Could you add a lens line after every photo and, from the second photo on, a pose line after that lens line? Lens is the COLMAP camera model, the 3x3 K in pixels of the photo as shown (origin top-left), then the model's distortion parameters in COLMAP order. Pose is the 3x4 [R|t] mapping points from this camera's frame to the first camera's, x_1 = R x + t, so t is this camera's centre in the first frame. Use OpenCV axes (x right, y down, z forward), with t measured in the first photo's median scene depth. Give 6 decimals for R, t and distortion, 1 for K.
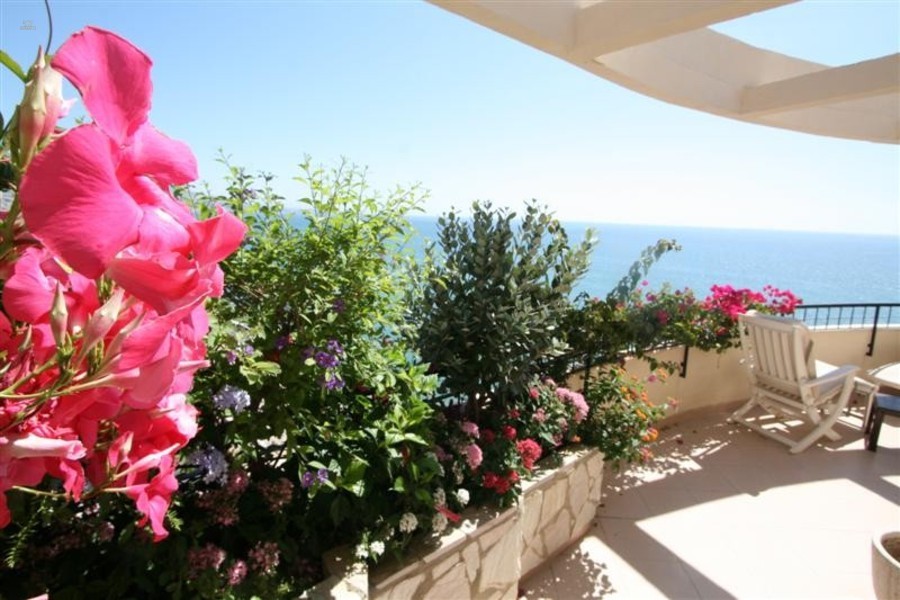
lens RADIAL K [[445.3, 0, 450.0], [0, 445.3, 300.0], [0, 0, 1]] dist [-0.010784, -0.000149]
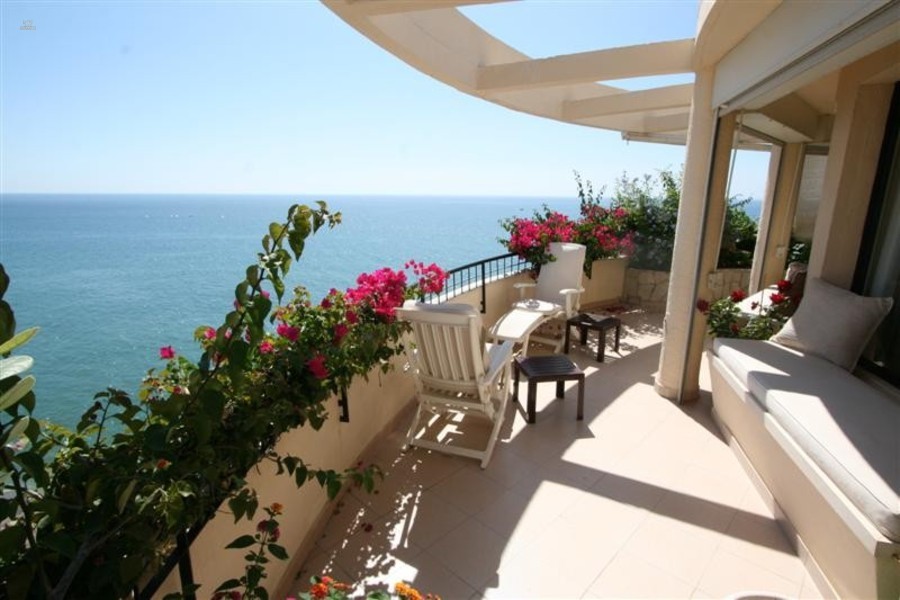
lens RADIAL K [[445.3, 0, 450.0], [0, 445.3, 300.0], [0, 0, 1]] dist [-0.010784, -0.000149]
pose [[0.625359, -0.208300, 0.752022, 0.182529], [0.156634, 0.977608, 0.140532, -0.067463], [-0.764455, 0.029909, 0.643983, 0.488774]]
